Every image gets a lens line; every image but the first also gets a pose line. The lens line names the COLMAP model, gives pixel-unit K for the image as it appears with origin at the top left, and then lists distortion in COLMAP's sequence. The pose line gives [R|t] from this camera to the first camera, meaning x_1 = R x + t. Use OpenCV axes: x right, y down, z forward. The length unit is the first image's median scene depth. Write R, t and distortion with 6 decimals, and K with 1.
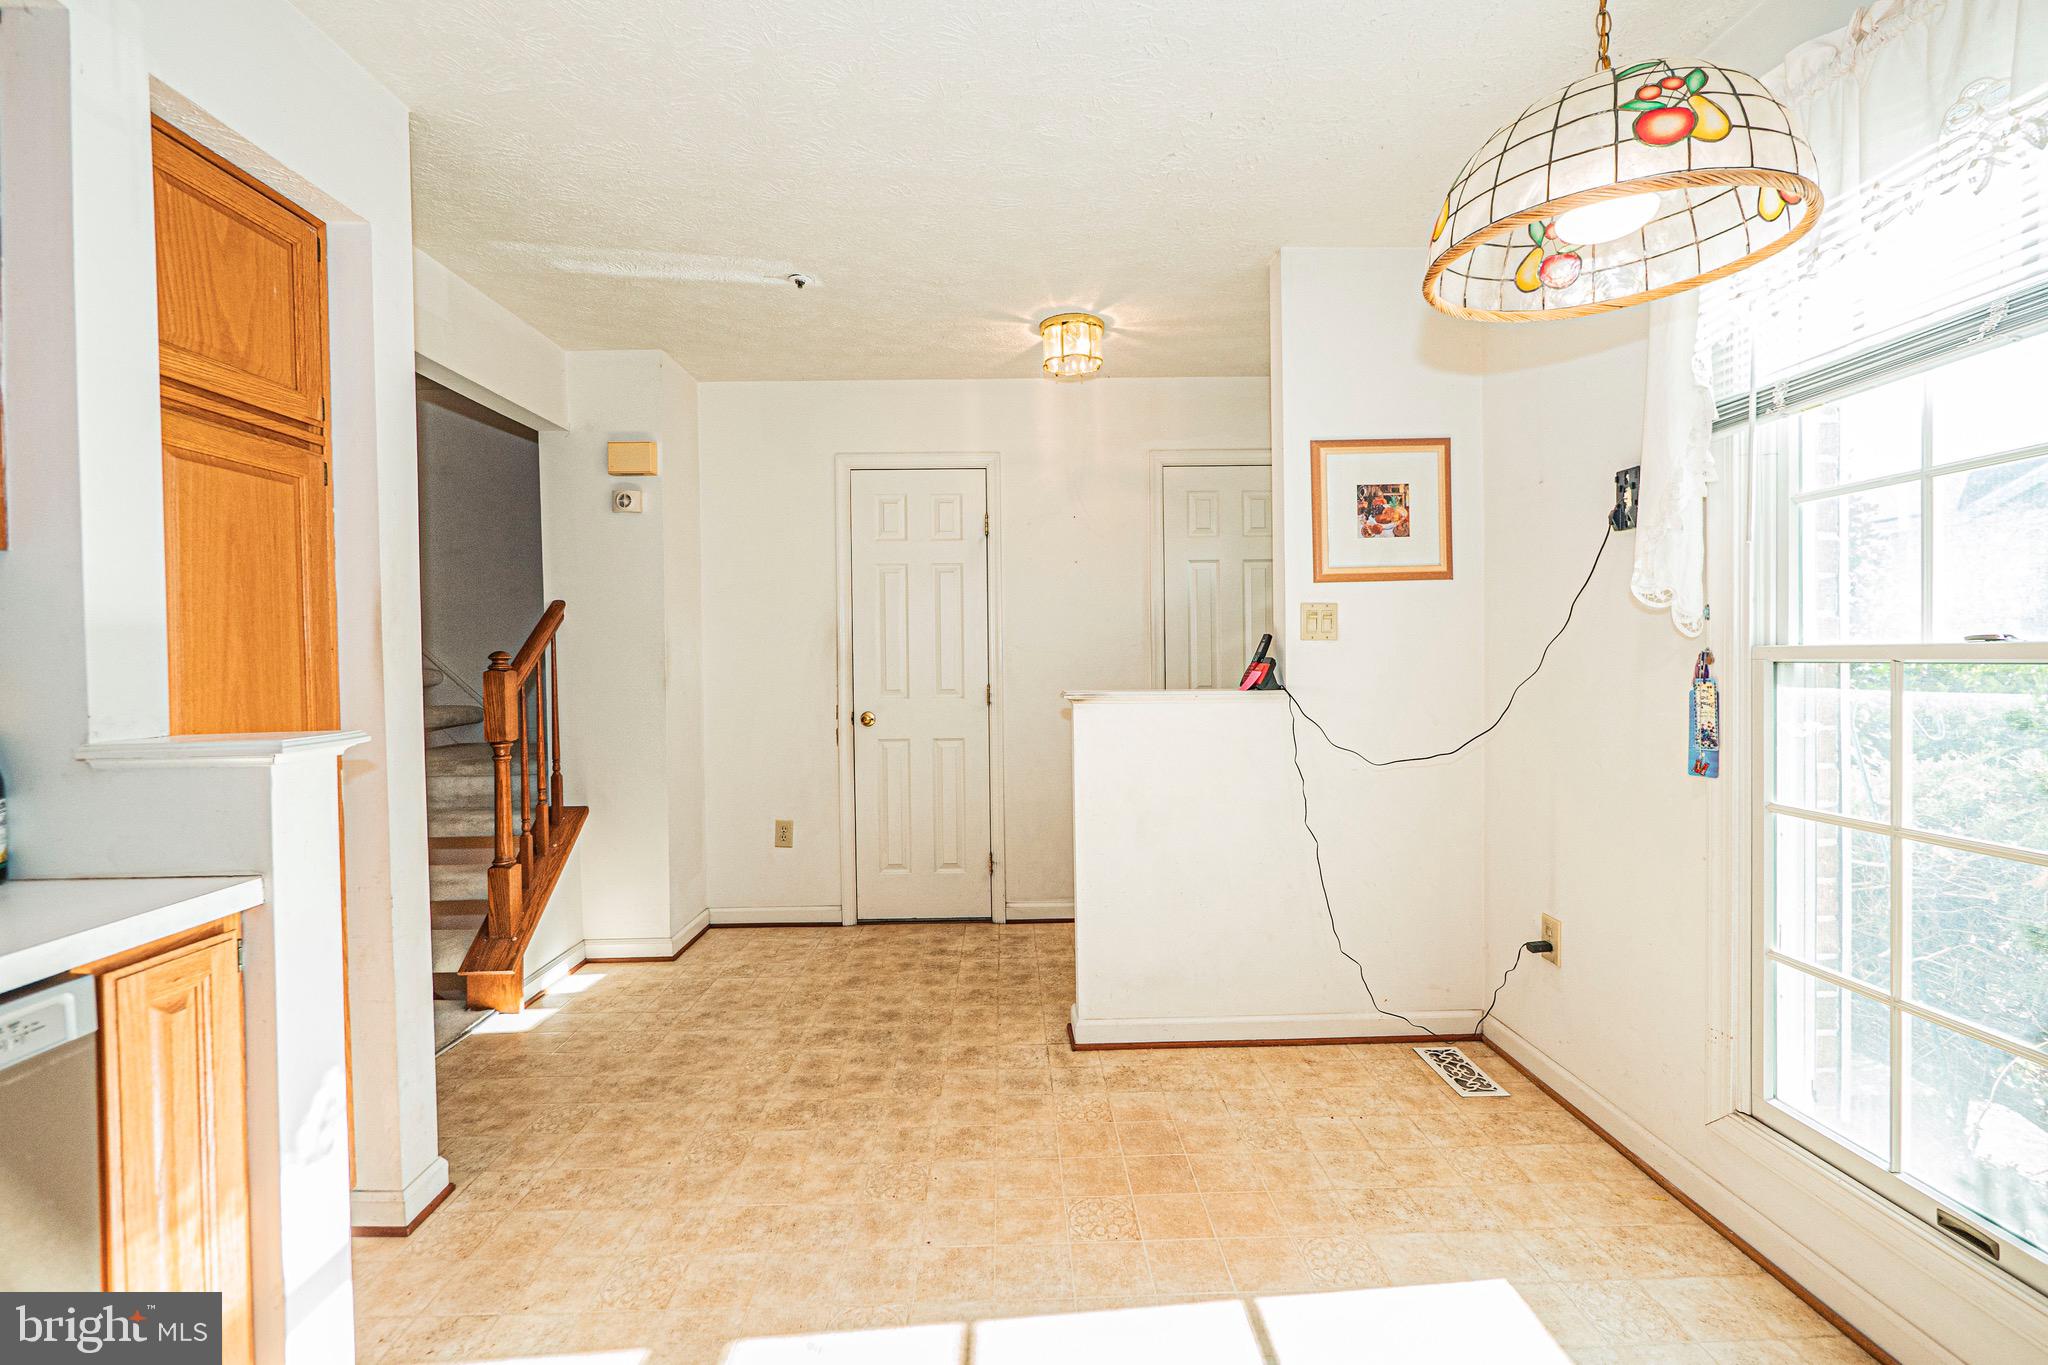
lens RADIAL K [[864.6, 0, 1019.3], [0, 864.6, 672.8], [0, 0, 1]] dist [-0.007471, 0.001033]
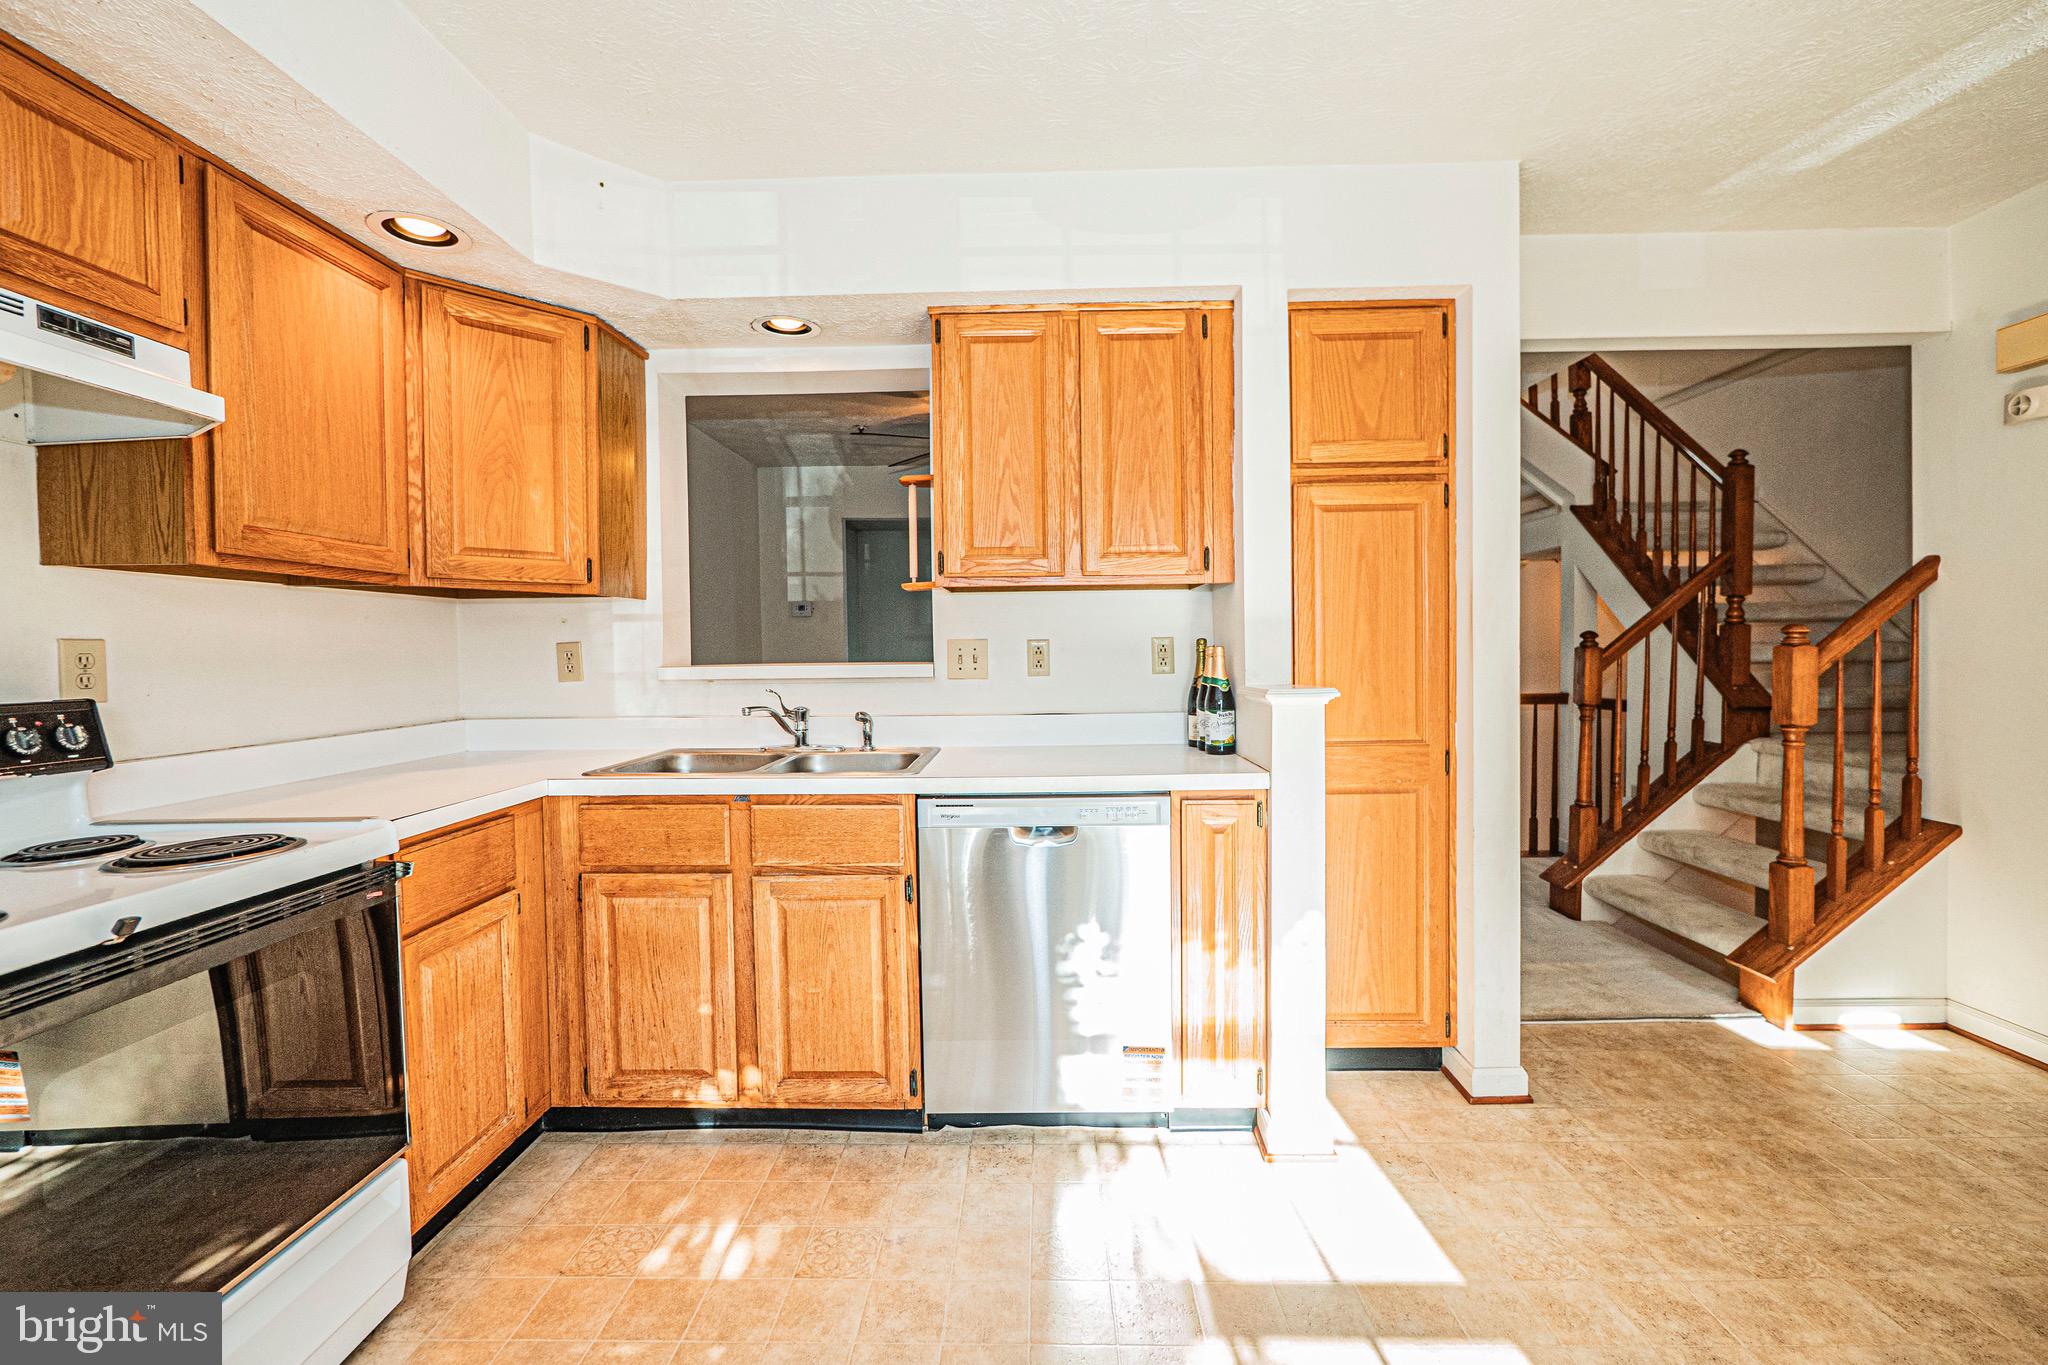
lens RADIAL K [[864.6, 0, 1021.2], [0, 864.6, 666.4], [0, 0, 1]] dist [-0.007471, 0.001033]
pose [[-0.041778, 0.035071, -0.998511, 0.420744], [-0.004152, 0.999369, 0.035275, -0.011518], [0.999118, 0.005619, -0.041606, 0.319822]]
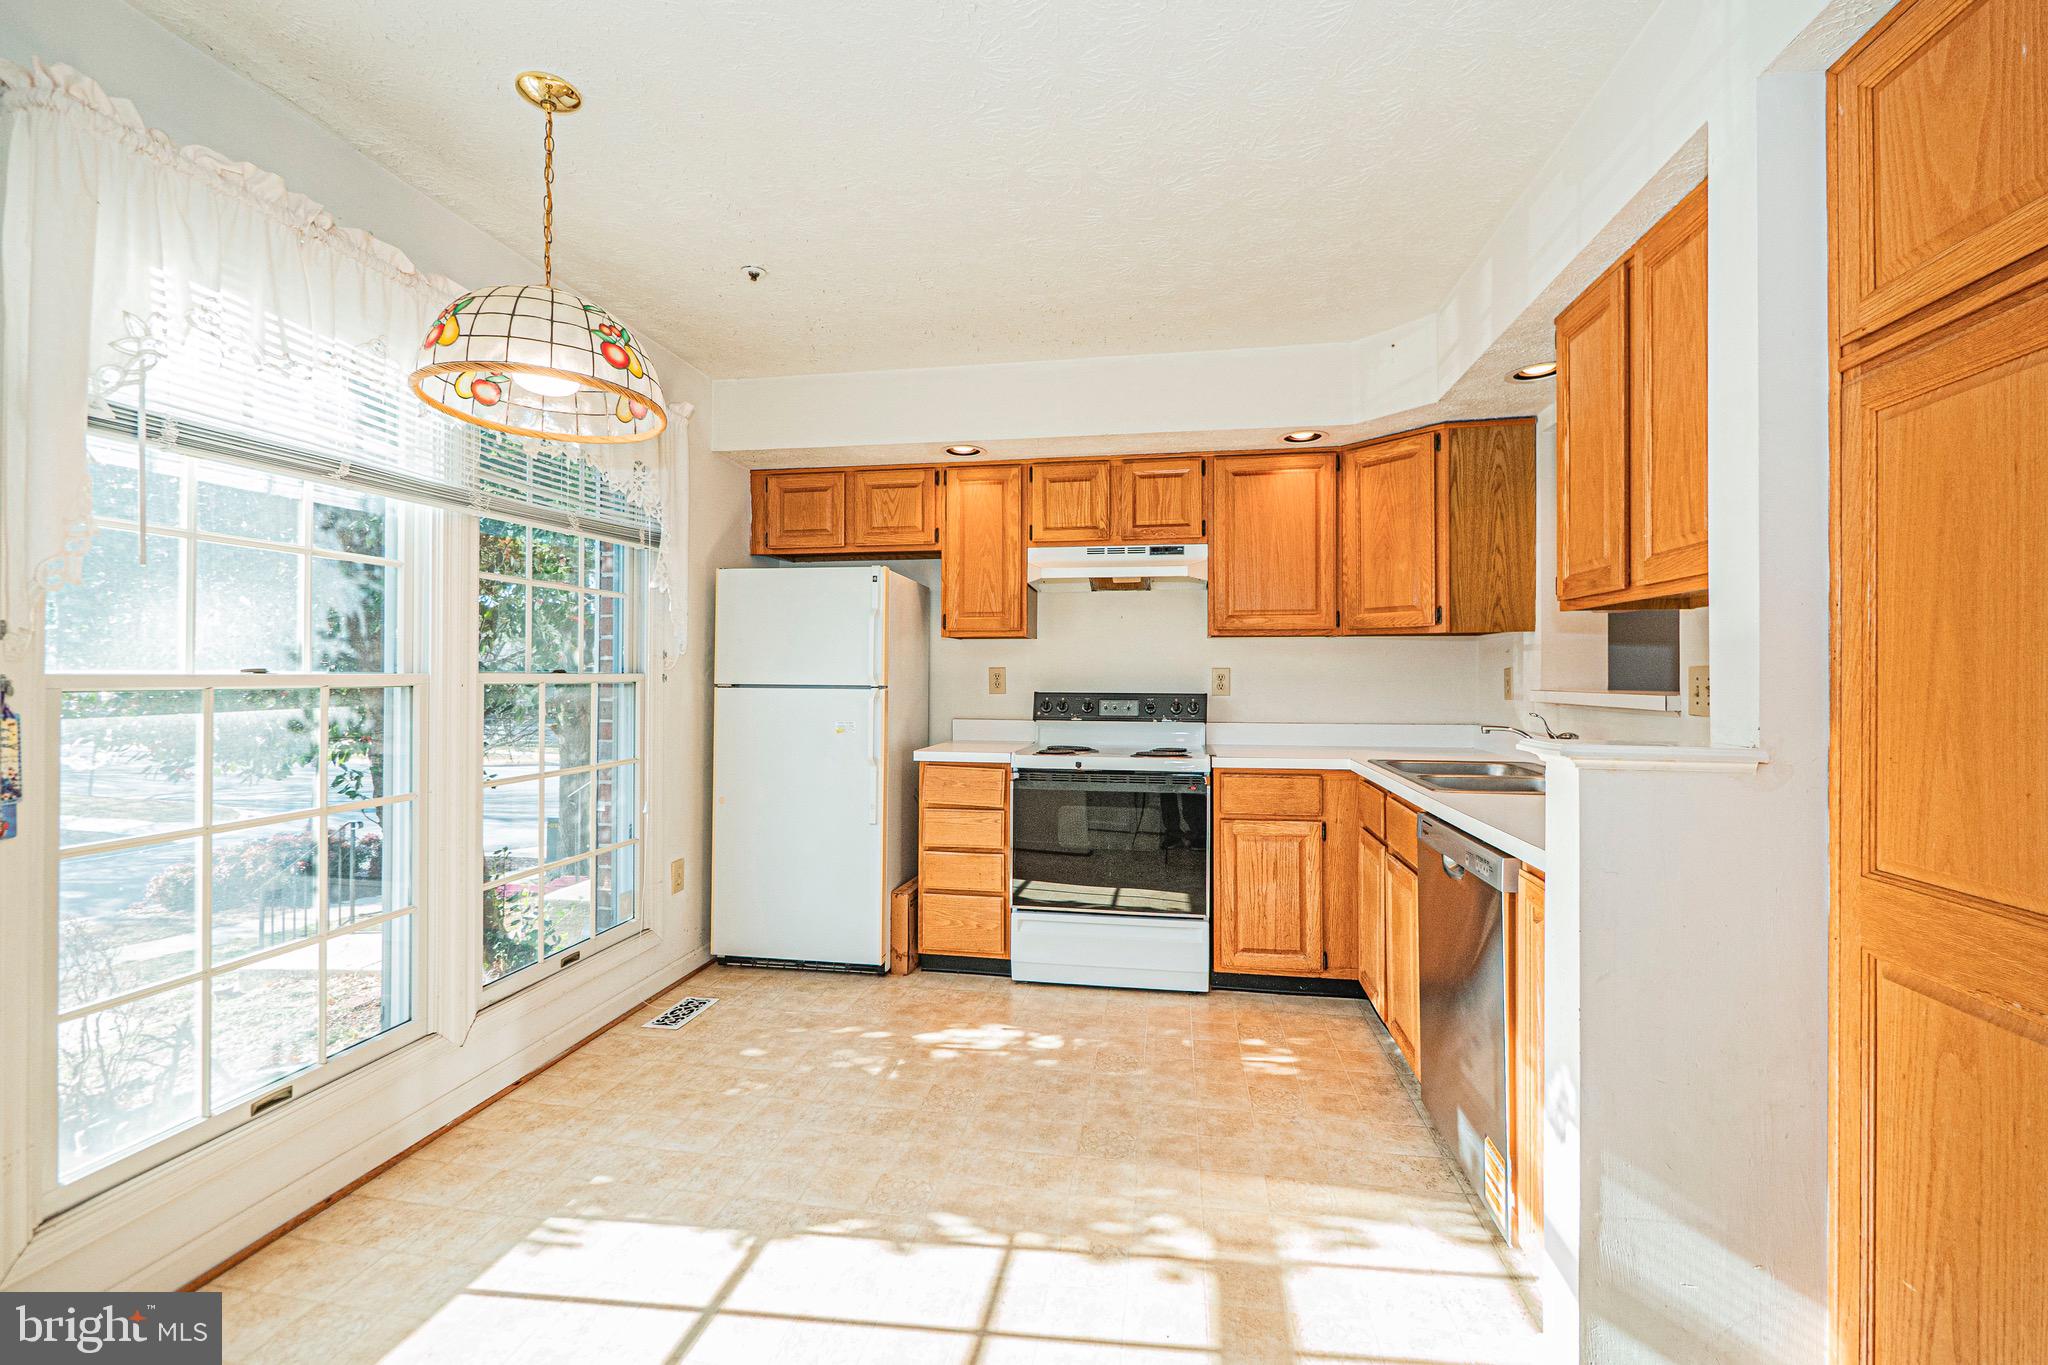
lens RADIAL K [[864.6, 0, 1027.3], [0, 864.6, 672.2], [0, 0, 1]] dist [-0.007471, 0.001033]
pose [[-0.981657, 0.012261, 0.190261, -0.212464], [0.014571, 0.999836, 0.010746, -0.020766], [-0.190098, 0.013321, -0.981675, 1.244377]]
